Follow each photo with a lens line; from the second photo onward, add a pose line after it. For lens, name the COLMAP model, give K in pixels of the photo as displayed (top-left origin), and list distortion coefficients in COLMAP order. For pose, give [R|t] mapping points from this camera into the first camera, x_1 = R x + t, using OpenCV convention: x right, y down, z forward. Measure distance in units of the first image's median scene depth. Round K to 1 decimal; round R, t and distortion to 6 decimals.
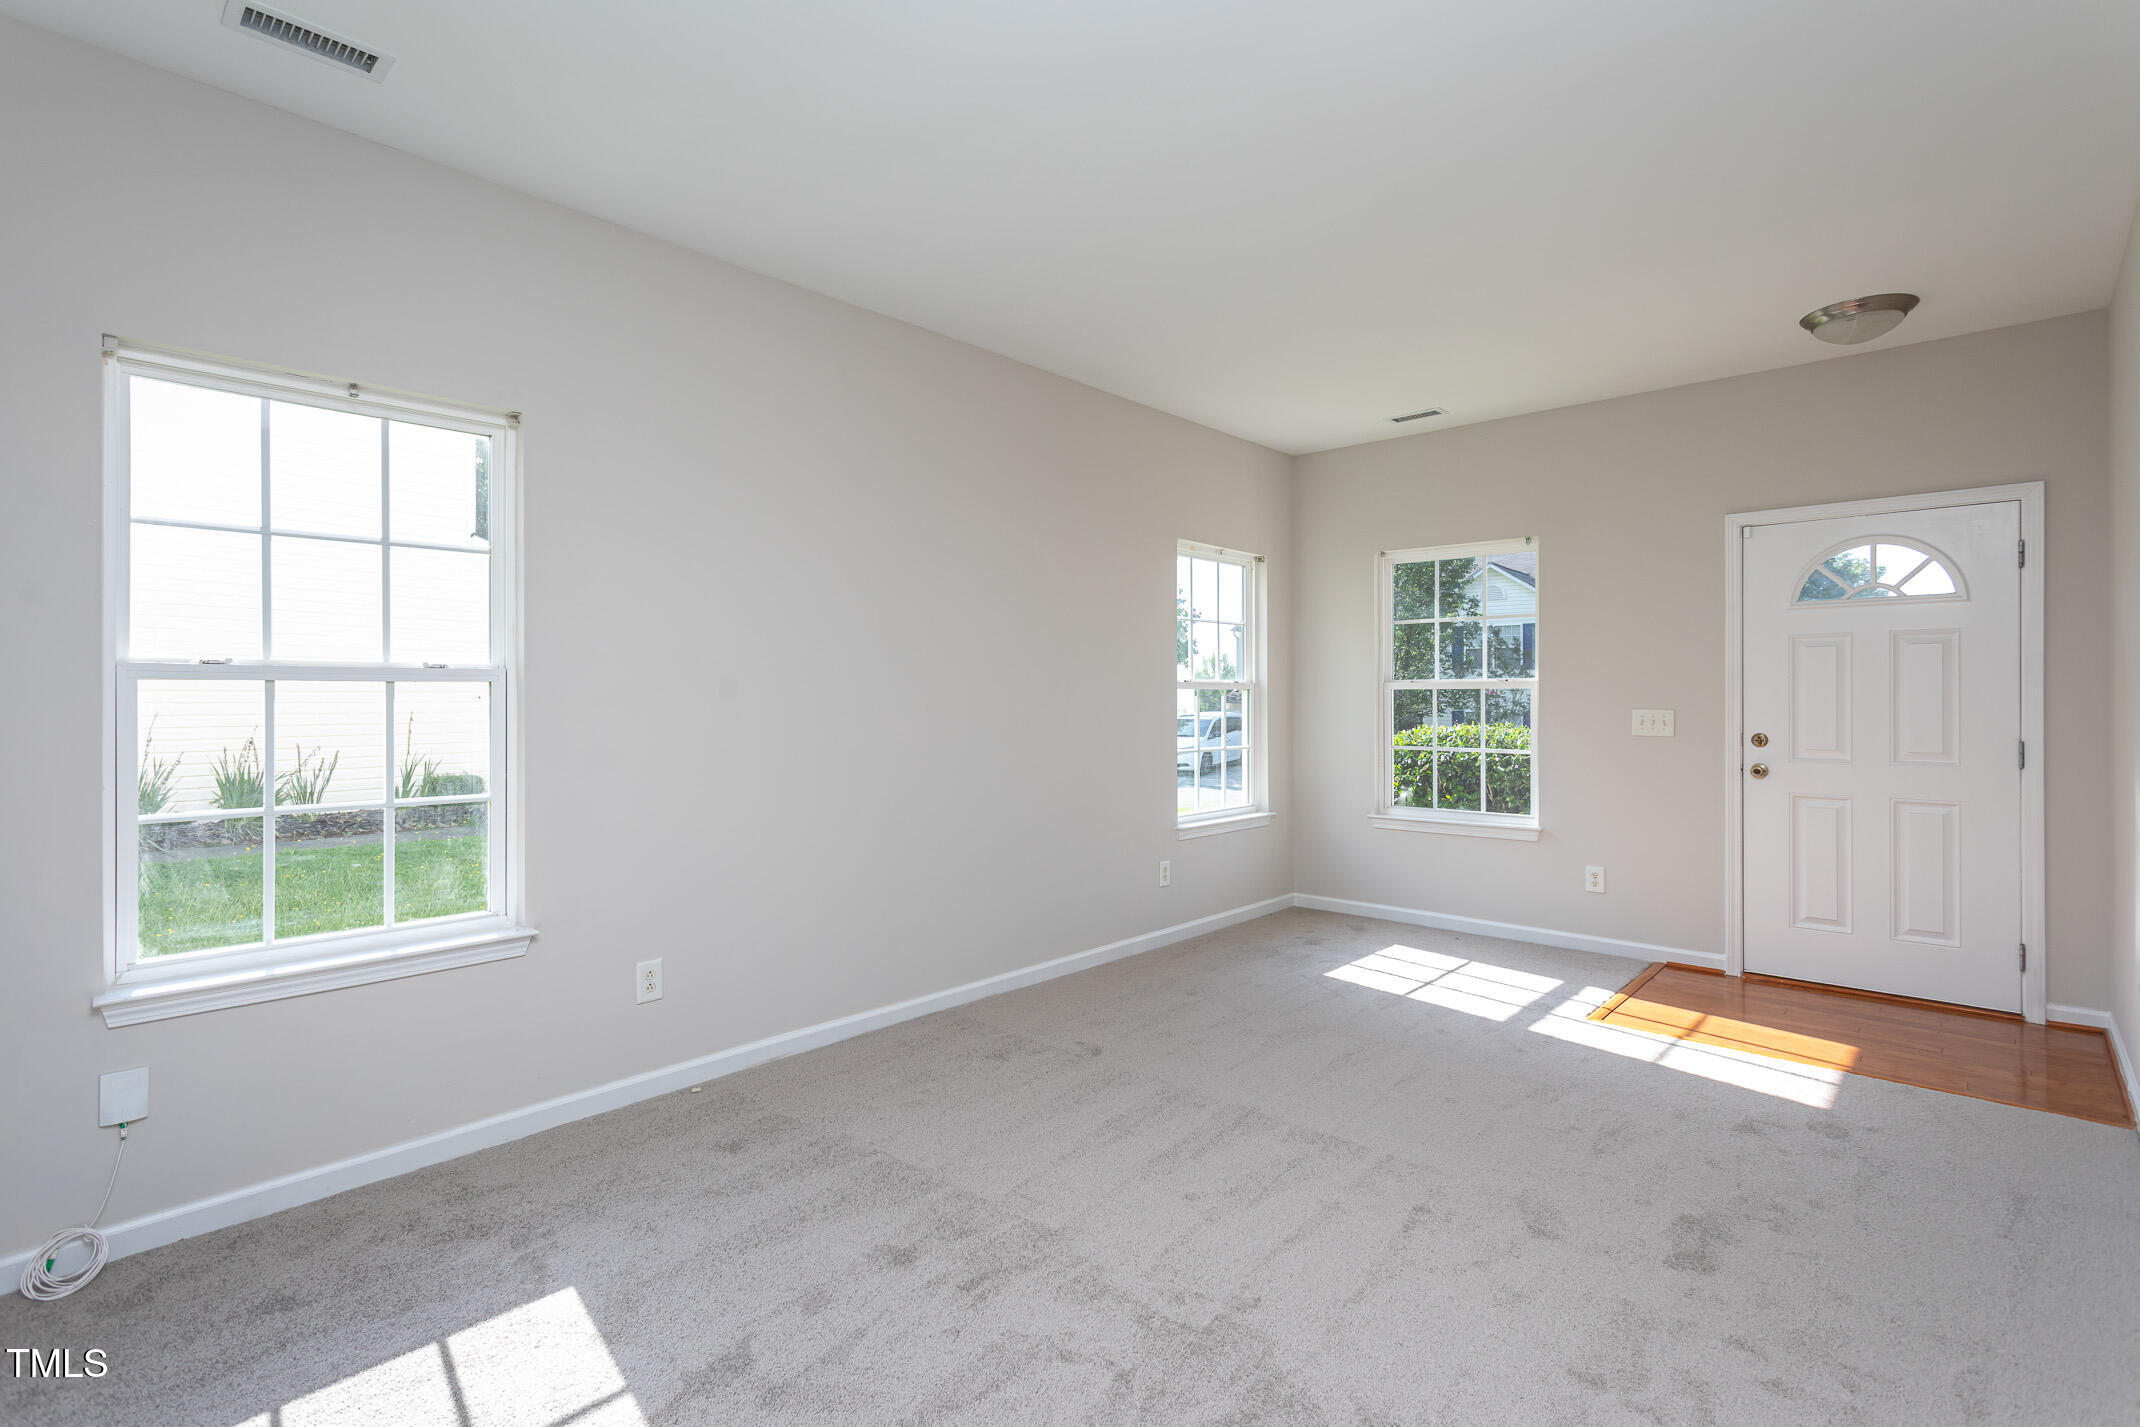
lens RADIAL K [[1010.3, 0, 1069.1], [0, 1010.3, 707.8], [0, 0, 1]] dist [0.002159, -0.000252]
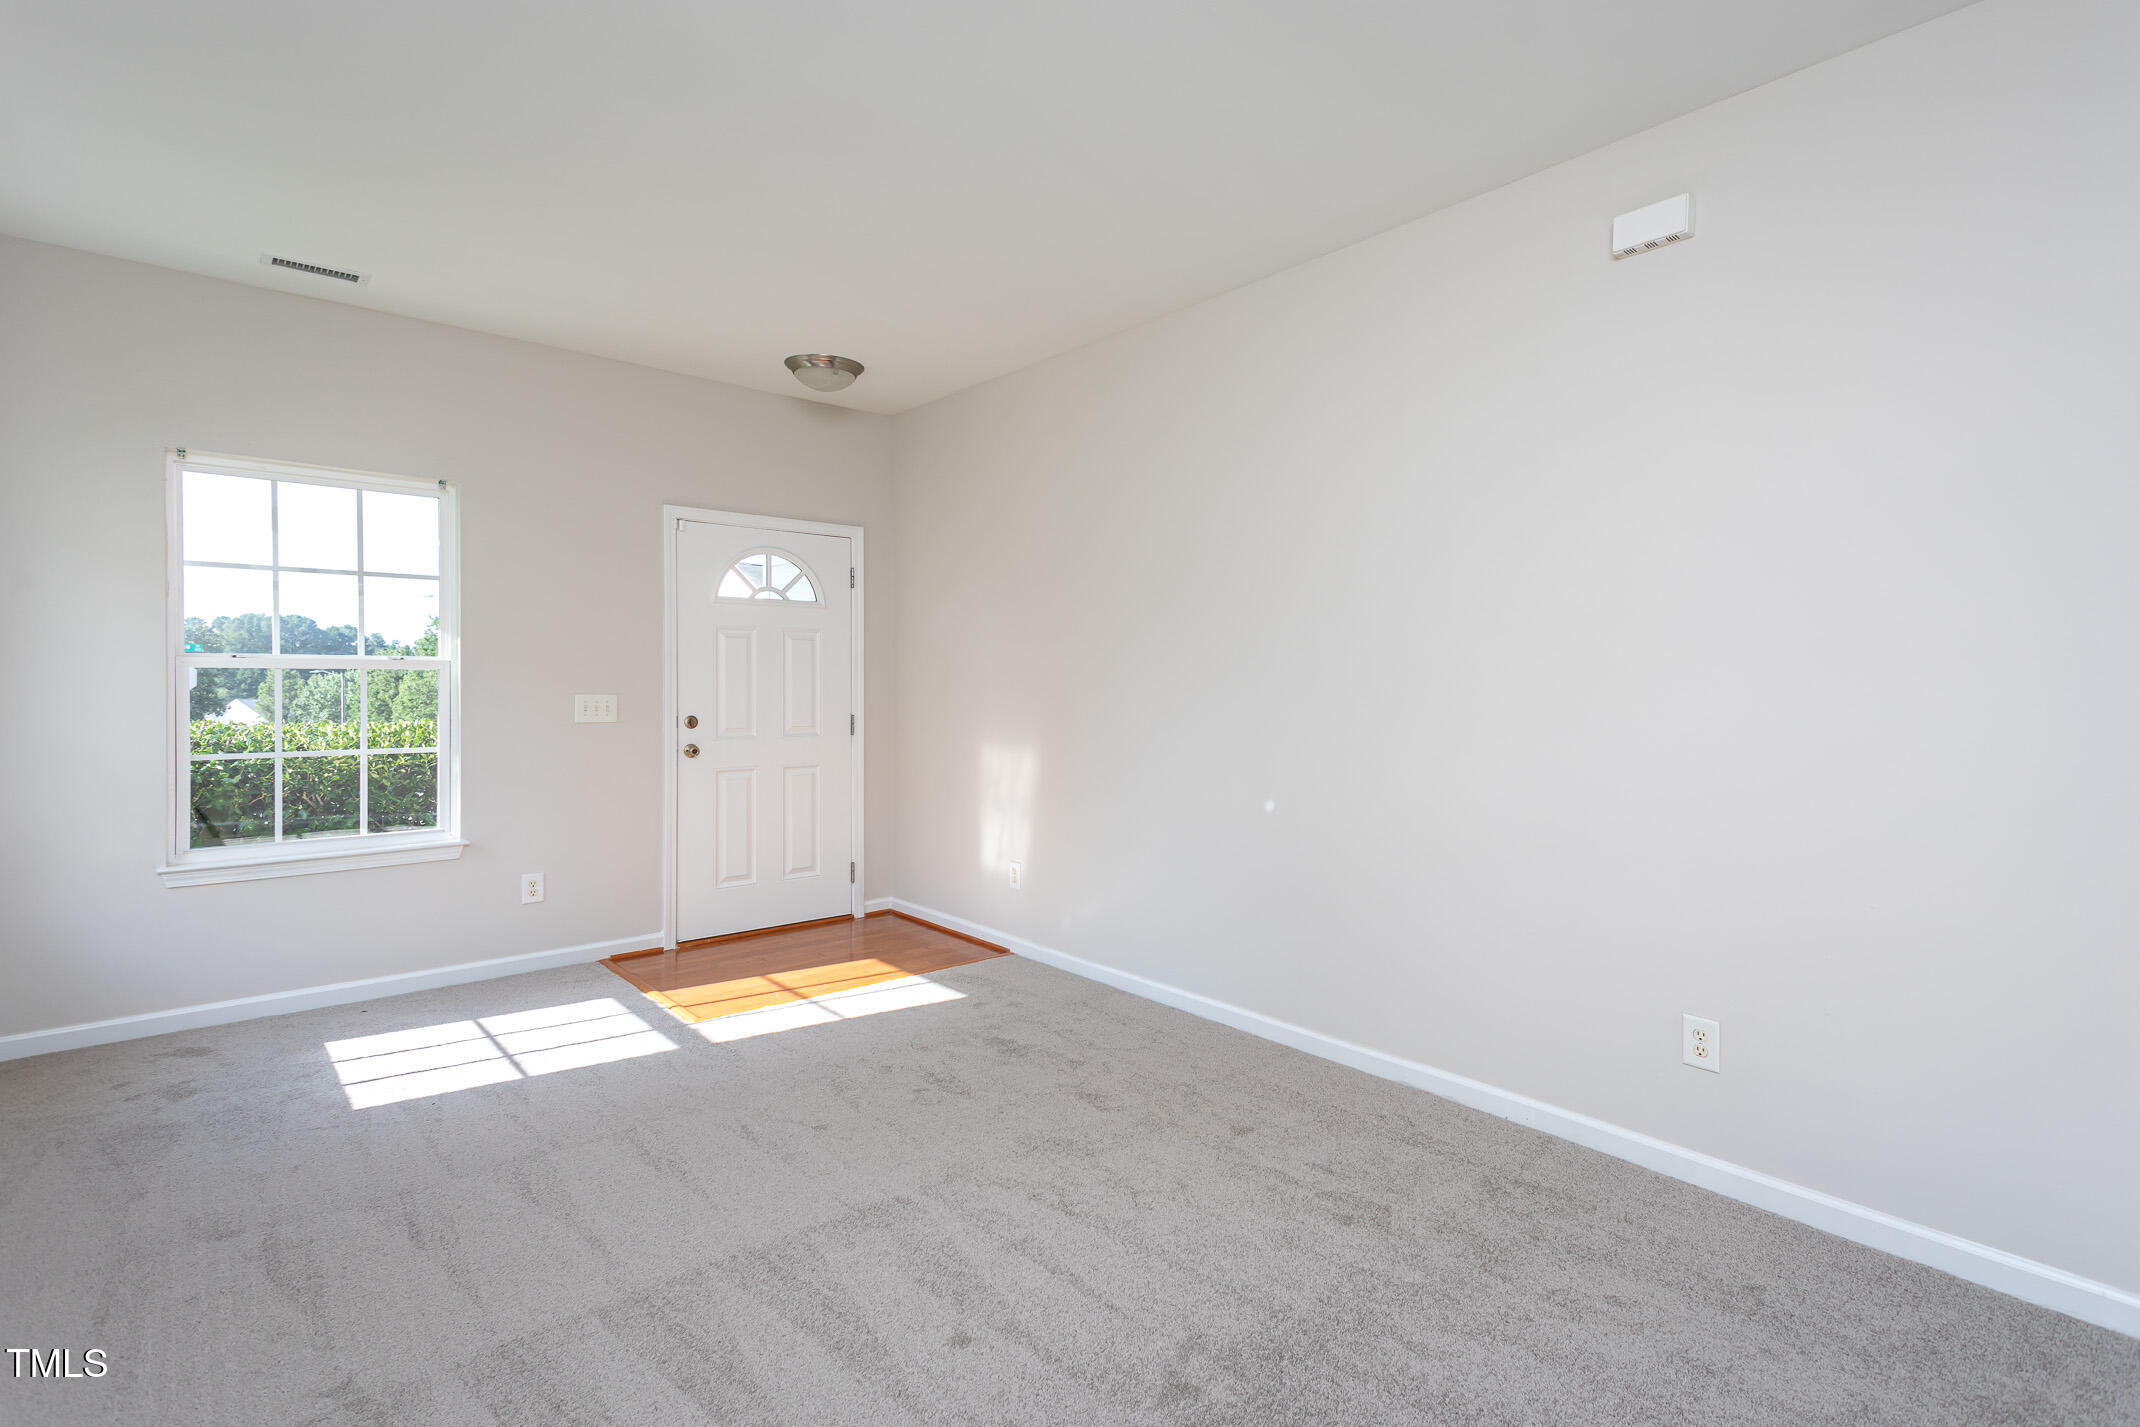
lens RADIAL K [[1010.3, 0, 1062.8], [0, 1010.3, 709.3], [0, 0, 1]] dist [0.002159, -0.000252]
pose [[0.105638, -0.012489, 0.994326, -0.372696], [0.019703, 0.999751, 0.010464, 0.016988], [-0.994209, 0.018486, 0.105857, 0.546096]]
